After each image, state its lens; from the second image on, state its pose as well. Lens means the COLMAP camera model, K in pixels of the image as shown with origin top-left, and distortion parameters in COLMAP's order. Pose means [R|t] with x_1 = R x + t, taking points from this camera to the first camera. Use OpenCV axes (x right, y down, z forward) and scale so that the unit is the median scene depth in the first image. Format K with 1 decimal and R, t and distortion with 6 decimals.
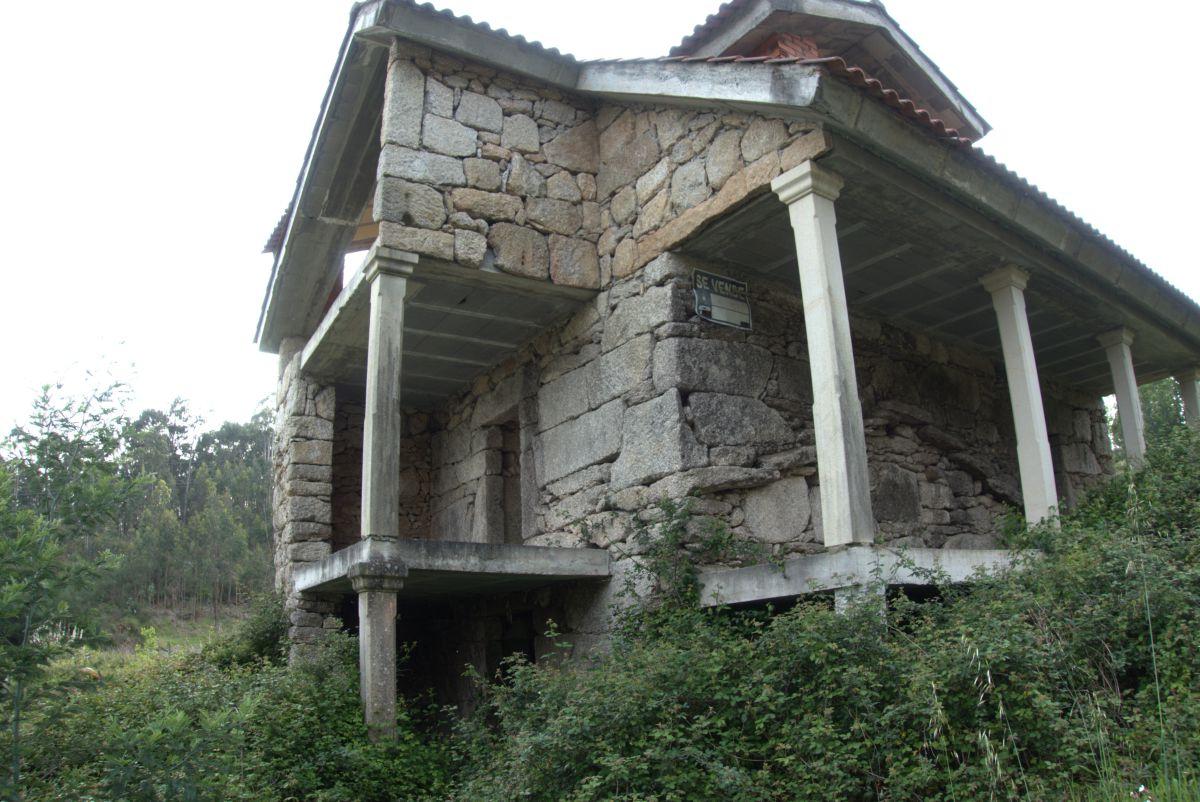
lens RADIAL K [[888.7, 0, 602.0], [0, 888.7, 408.2], [0, 0, 1]] dist [-0.338510, 0.166108]
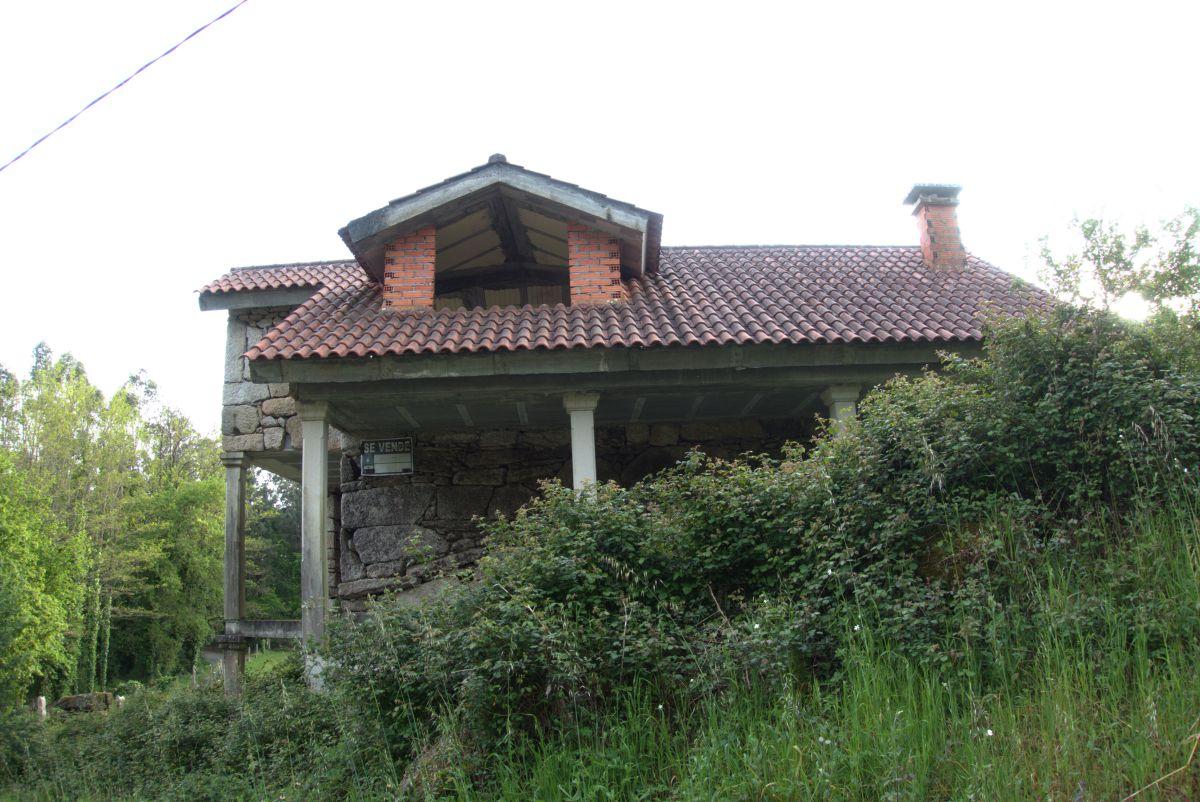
lens RADIAL K [[898.9, 0, 600.0], [0, 898.9, 401.0], [0, 0, 1]] dist [-0.354618, 0.193003]
pose [[0.834078, -0.130282, -0.536042, 1.229545], [0.165439, 0.986060, 0.017767, -0.184477], [0.526255, -0.103501, 0.844004, -0.013306]]
